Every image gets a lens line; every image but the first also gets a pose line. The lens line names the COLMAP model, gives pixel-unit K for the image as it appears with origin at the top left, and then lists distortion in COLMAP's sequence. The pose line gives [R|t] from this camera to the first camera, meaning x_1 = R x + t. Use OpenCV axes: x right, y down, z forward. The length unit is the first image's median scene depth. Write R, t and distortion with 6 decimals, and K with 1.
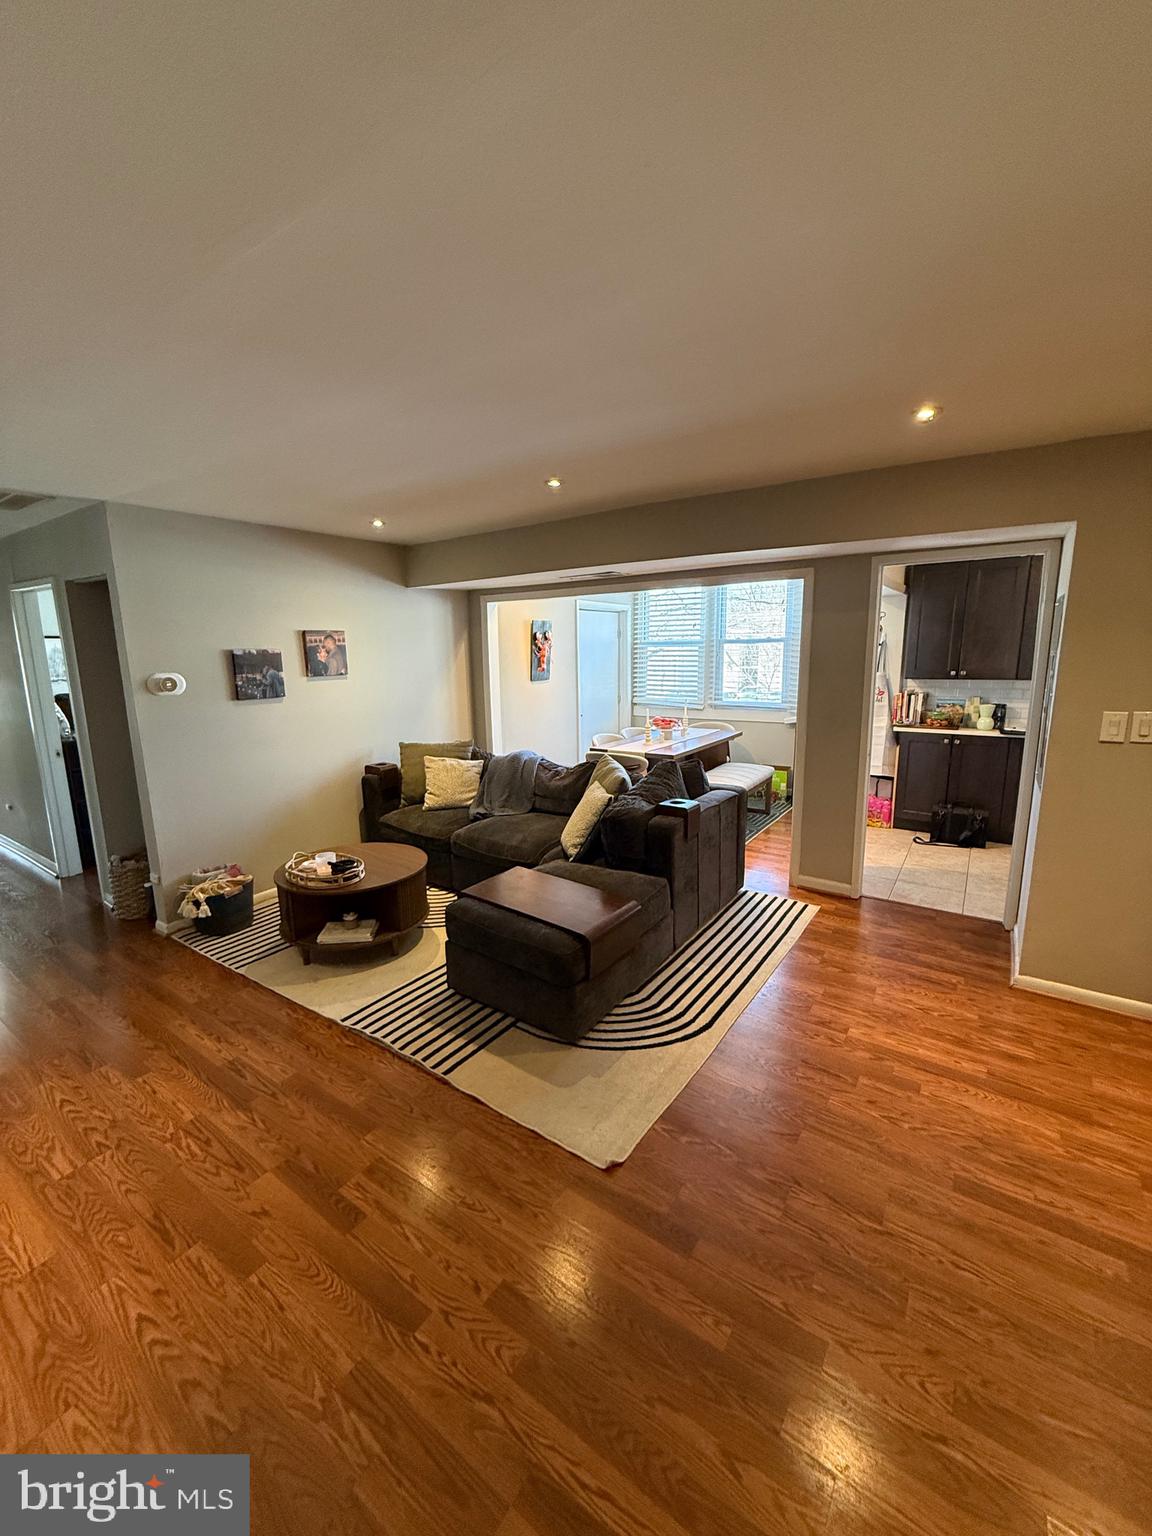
lens RADIAL K [[617.7, 0, 576.0], [0, 617.7, 768.0], [0, 0, 1]] dist [-0.001071, 0.000244]
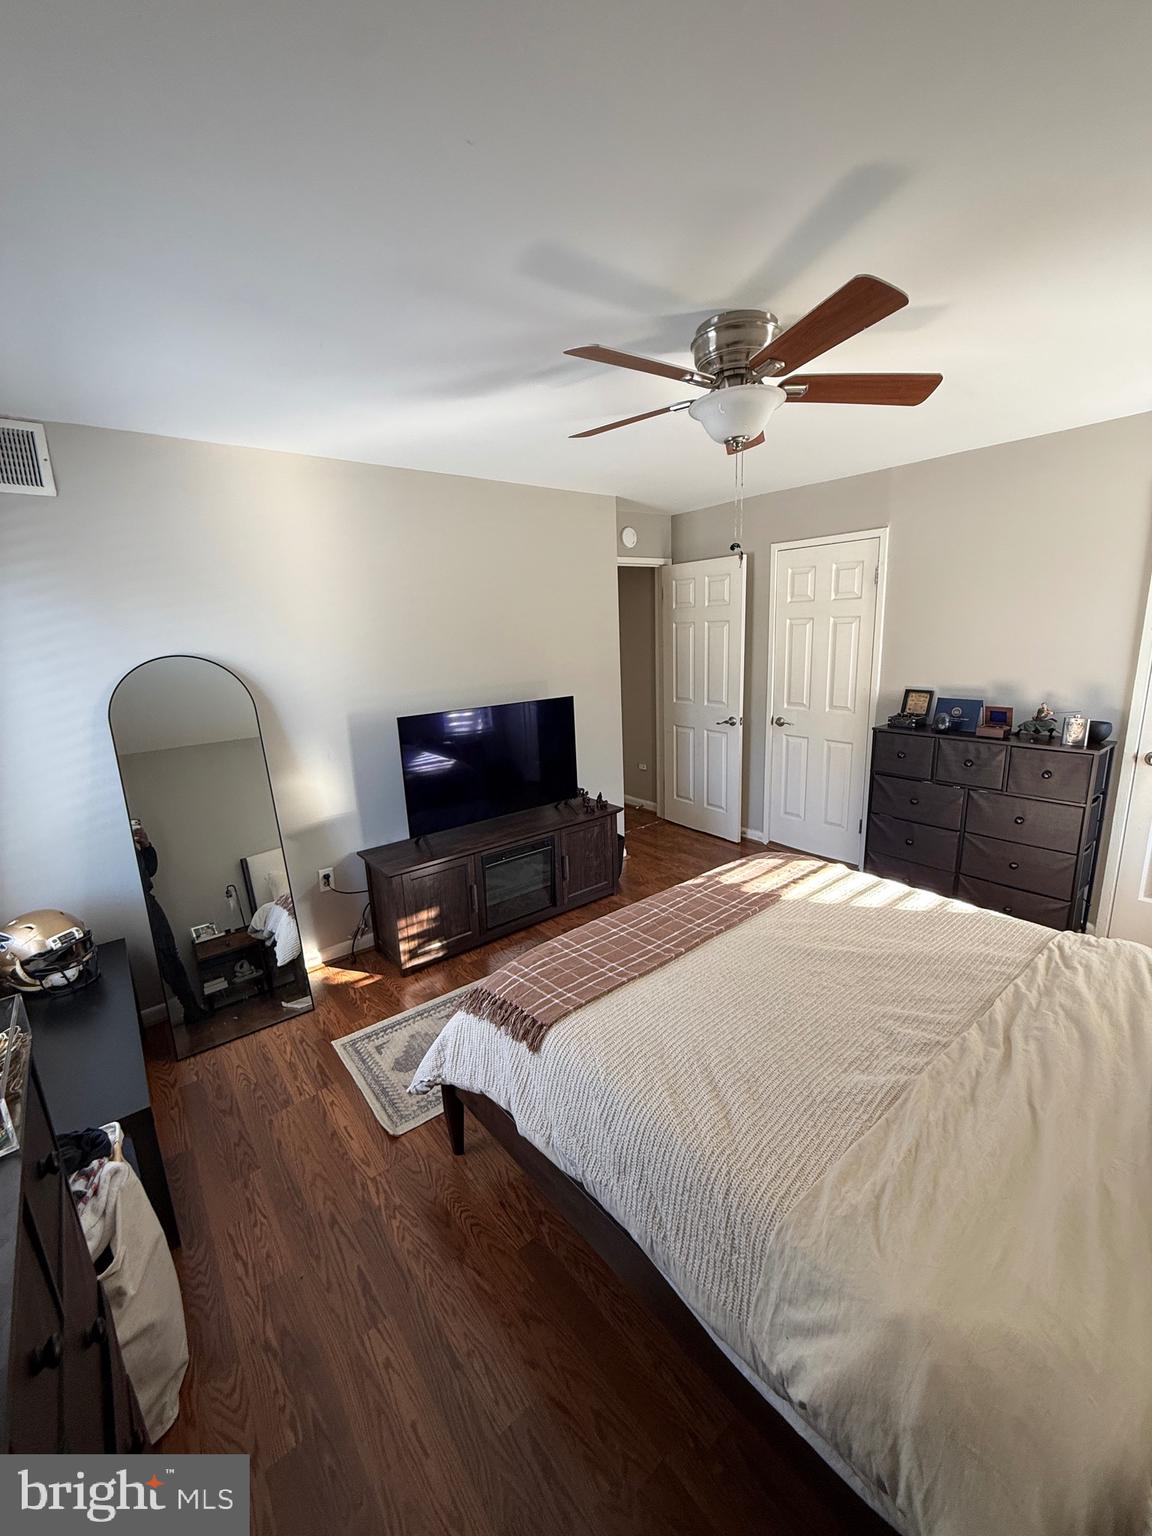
lens RADIAL K [[617.7, 0, 576.0], [0, 617.7, 768.0], [0, 0, 1]] dist [-0.001071, 0.000244]
pose [[-0.956666, -0.011863, 0.290947, -1.020779], [0.107397, 0.914353, 0.390416, -0.297485], [-0.270660, 0.404745, -0.873456, 1.462795]]
